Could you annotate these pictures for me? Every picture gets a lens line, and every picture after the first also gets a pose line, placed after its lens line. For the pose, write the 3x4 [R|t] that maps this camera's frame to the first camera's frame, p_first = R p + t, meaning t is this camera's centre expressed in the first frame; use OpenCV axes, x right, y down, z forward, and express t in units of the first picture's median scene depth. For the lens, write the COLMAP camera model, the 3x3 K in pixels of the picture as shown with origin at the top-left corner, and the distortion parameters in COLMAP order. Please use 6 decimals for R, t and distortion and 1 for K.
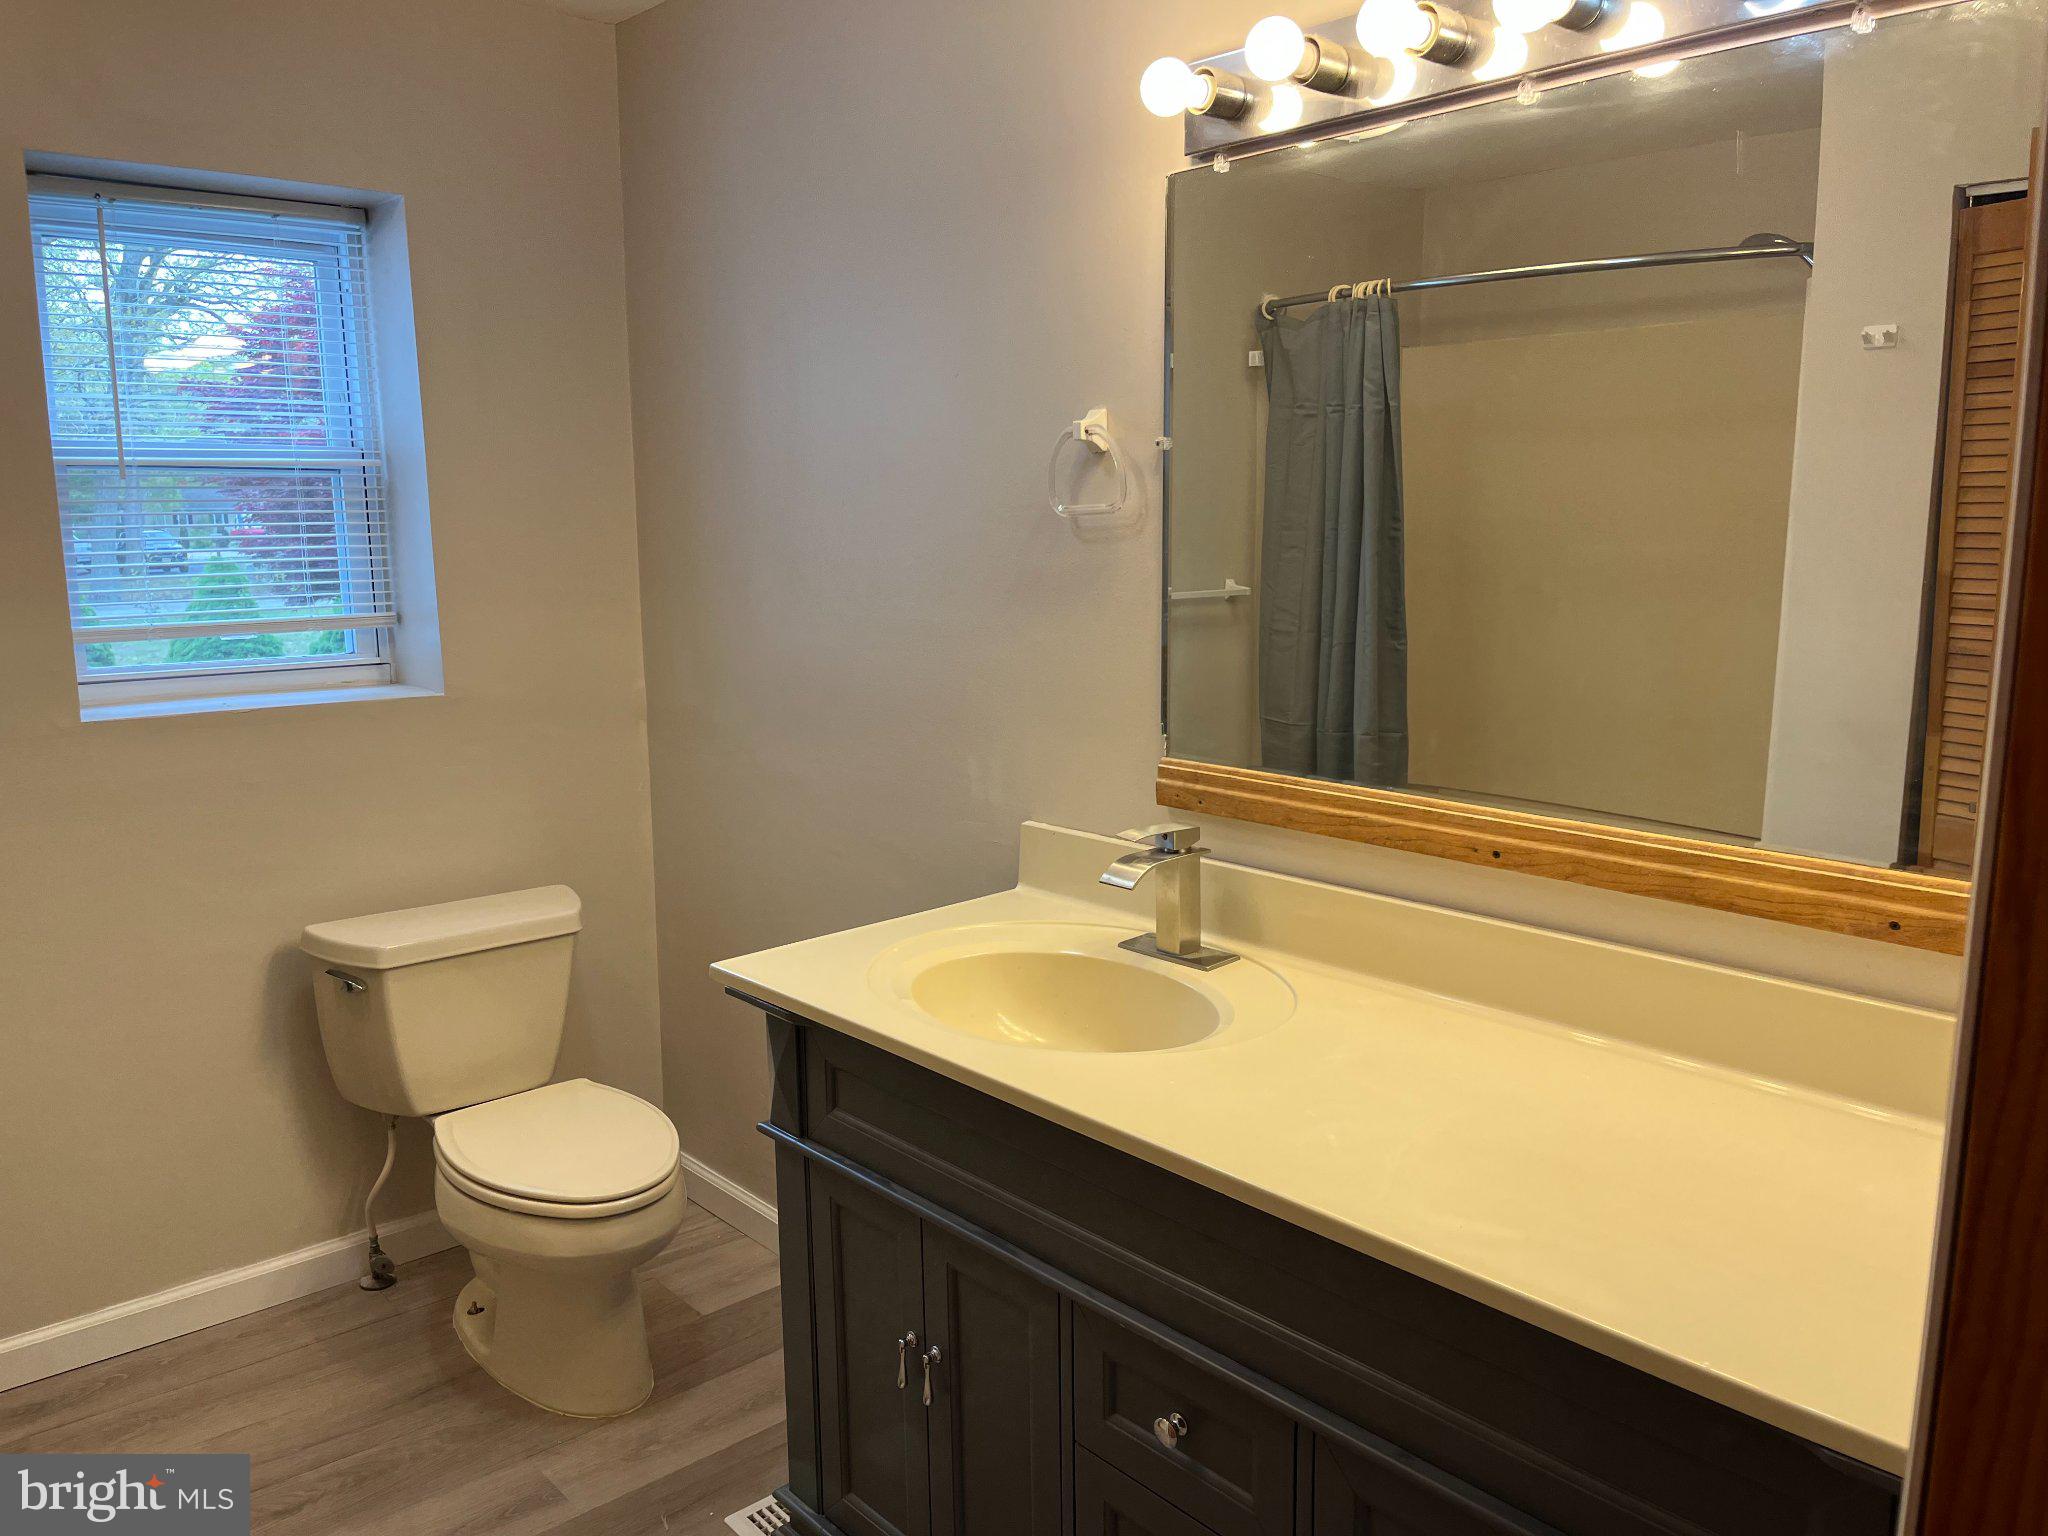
lens RADIAL K [[1520.5, 0, 1024.0], [0, 1520.5, 768.0], [0, 0, 1]] dist [0.001344, -0.079260]
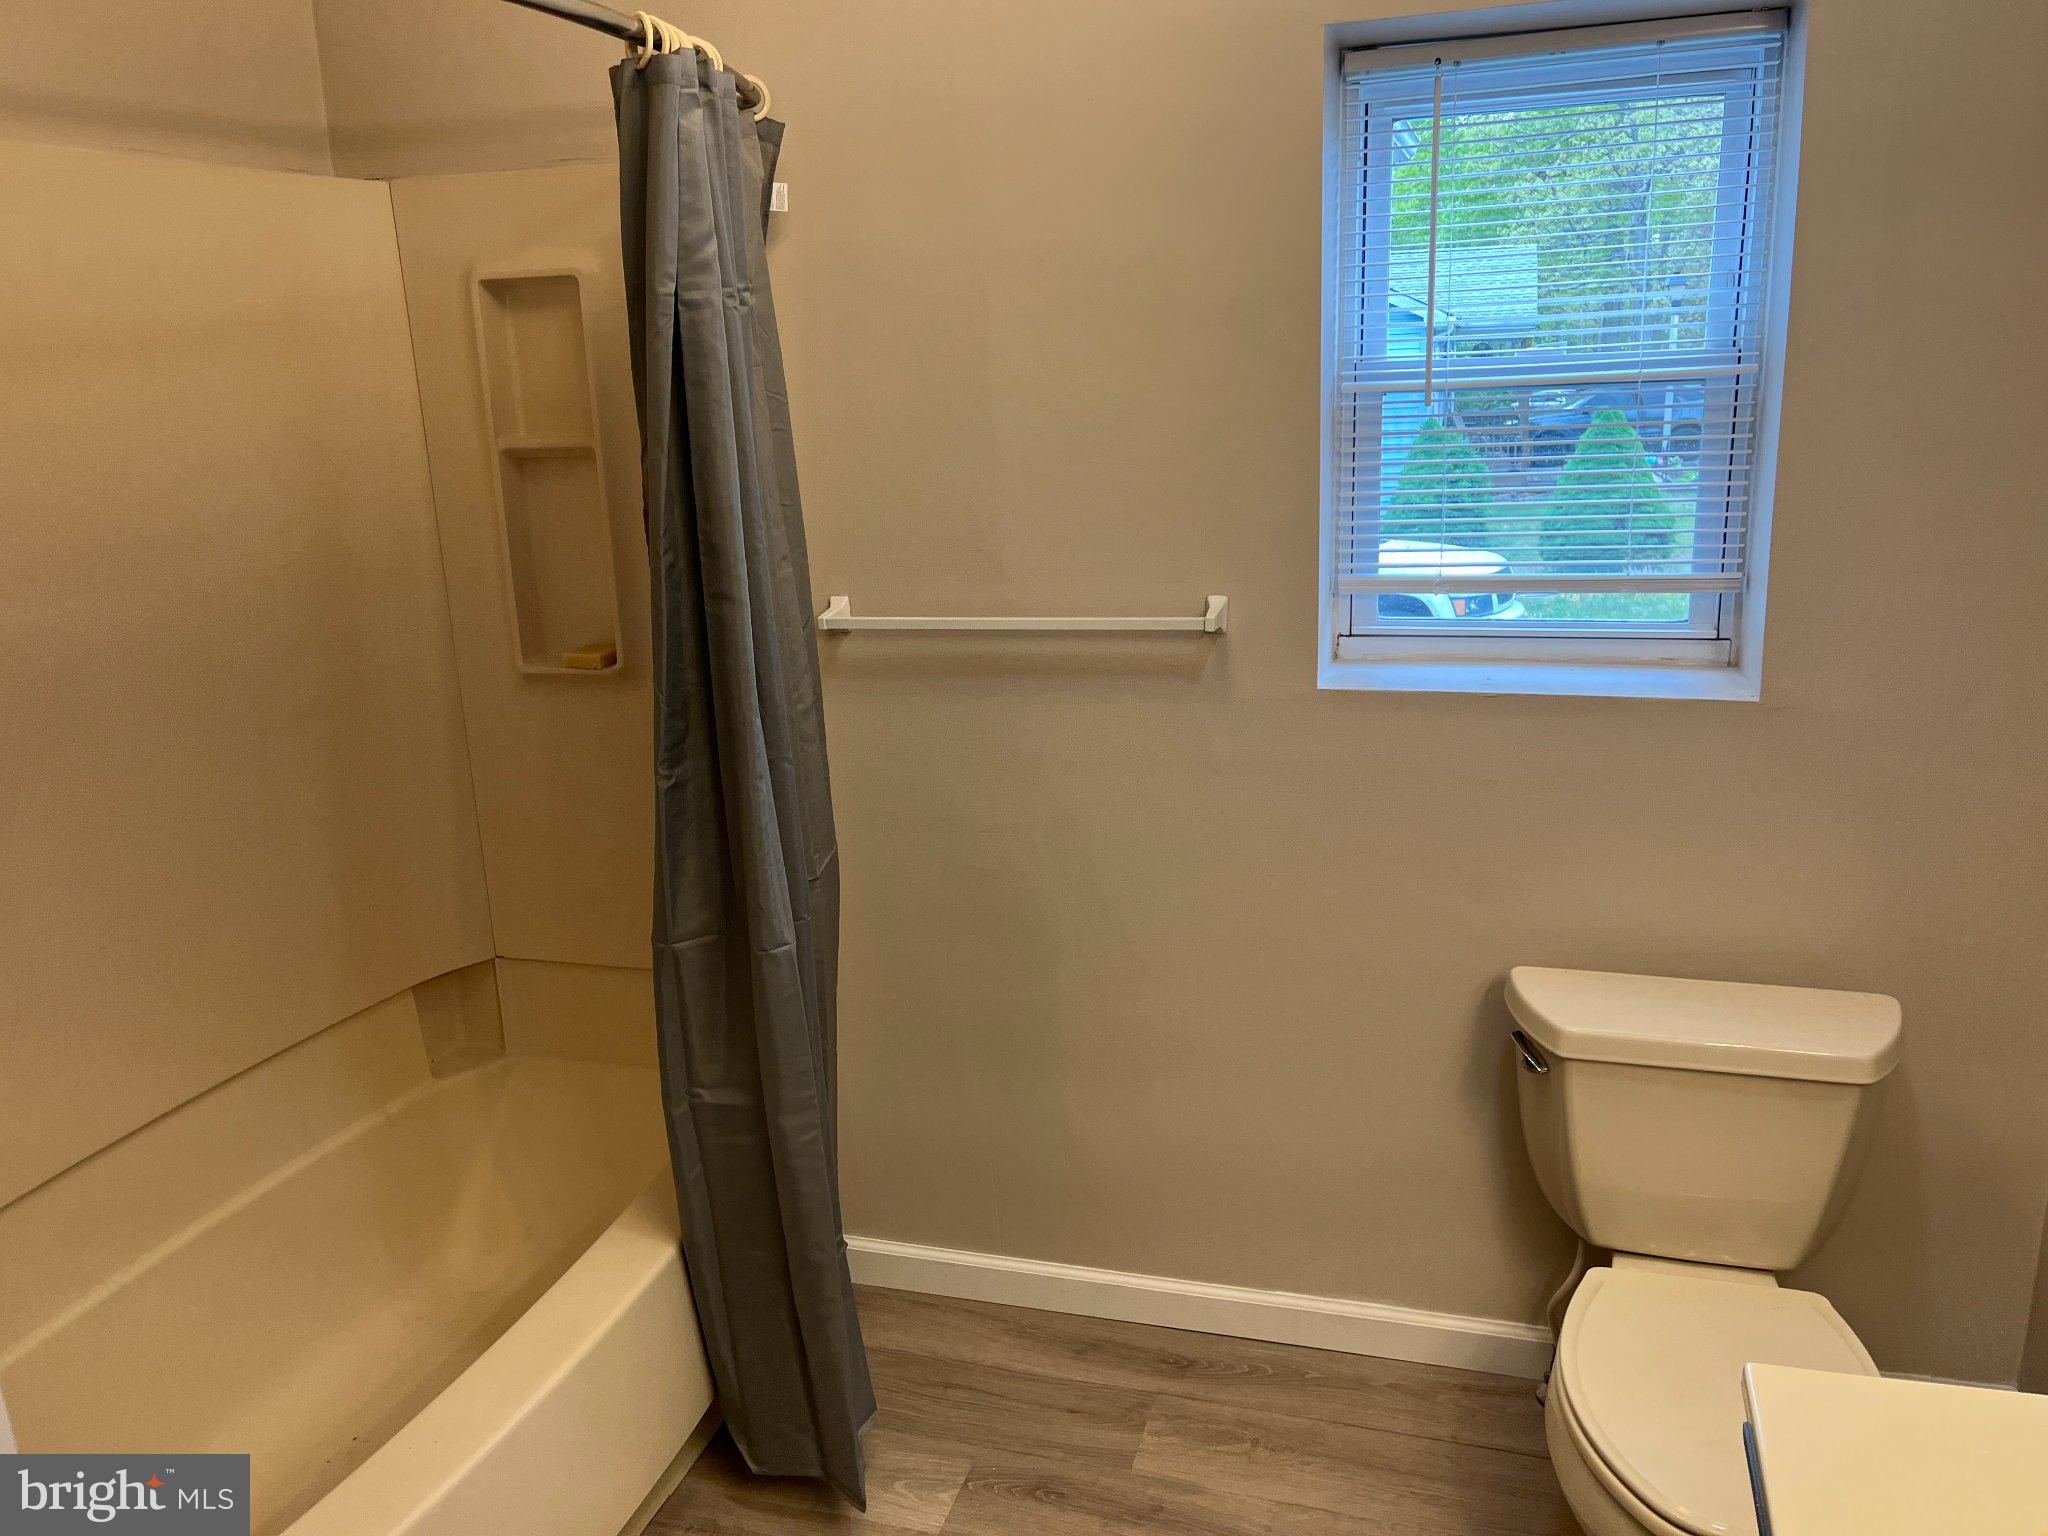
lens RADIAL K [[1515.8, 0, 1036.6], [0, 1515.8, 773.9], [0, 0, 1]] dist [0.003651, -0.004763]
pose [[0.511636, 0.186628, -0.838689, 0.055650], [-0.101682, 0.982417, 0.156581, -0.096298], [0.853165, 0.005167, 0.521616, 0.347991]]
